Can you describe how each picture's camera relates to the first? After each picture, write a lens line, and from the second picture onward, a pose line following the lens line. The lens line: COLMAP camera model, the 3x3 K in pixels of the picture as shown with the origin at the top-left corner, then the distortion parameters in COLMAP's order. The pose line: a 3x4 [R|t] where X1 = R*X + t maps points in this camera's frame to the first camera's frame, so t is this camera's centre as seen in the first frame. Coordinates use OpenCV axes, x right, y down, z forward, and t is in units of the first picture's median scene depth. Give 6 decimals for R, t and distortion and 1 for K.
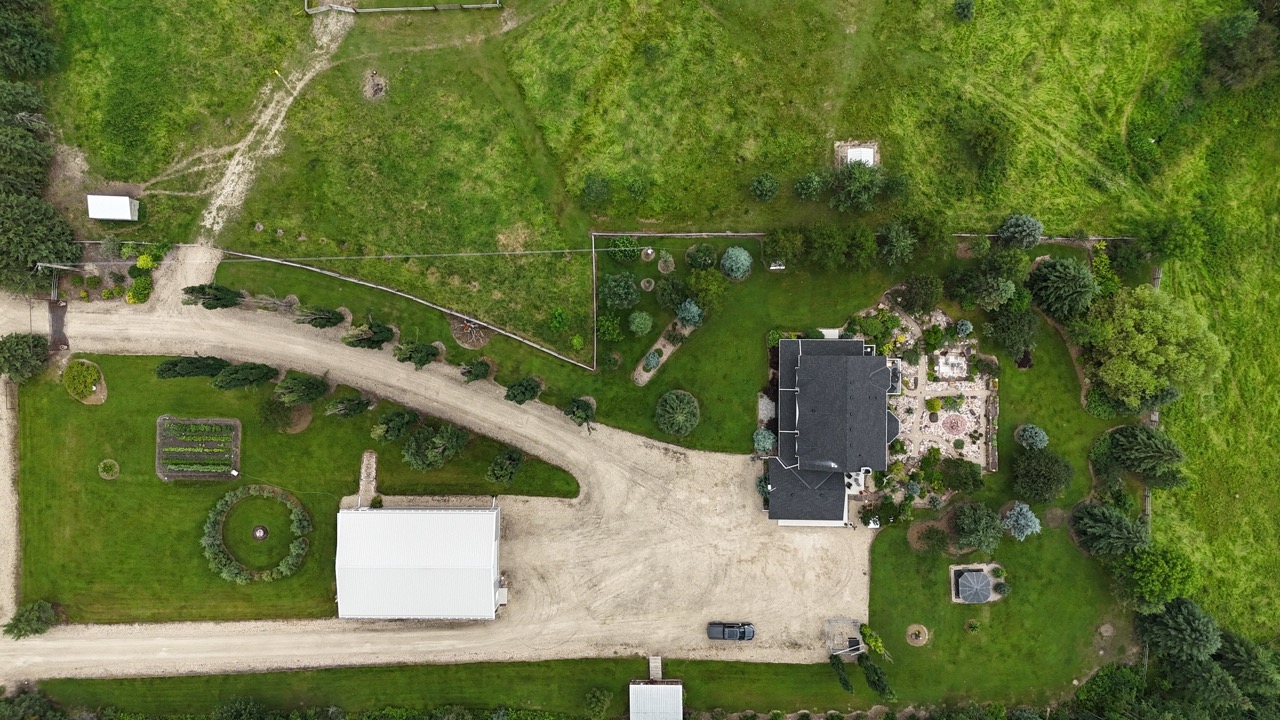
lens RADIAL K [[939.7, 0, 641.7], [0, 939.7, 368.1], [0, 0, 1]] dist [0.077368, -0.082941]
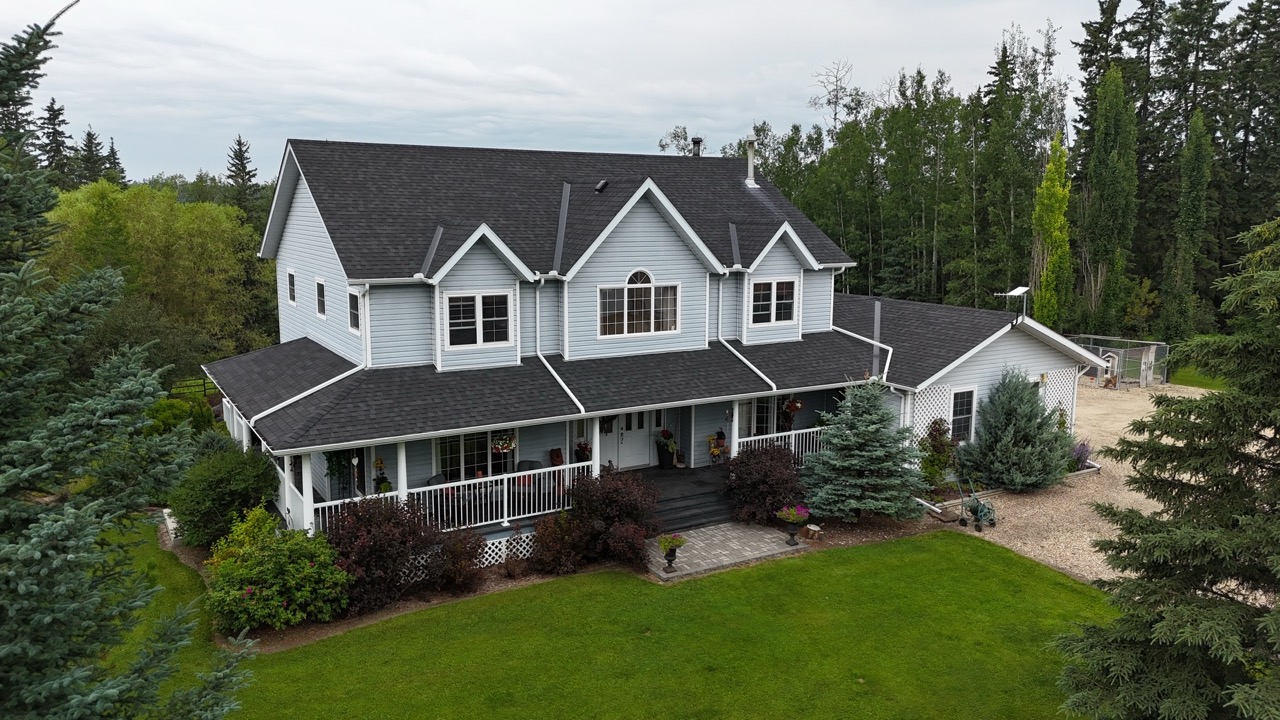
lens RADIAL K [[939.7, 0, 632.5], [0, 939.7, 357.1], [0, 0, 1]] dist [0.077368, -0.082941]
pose [[-0.519441, -0.131205, 0.844374, -0.000804], [0.854500, -0.083494, 0.512697, -0.054399], [0.003231, 0.987833, 0.155485, 0.934622]]
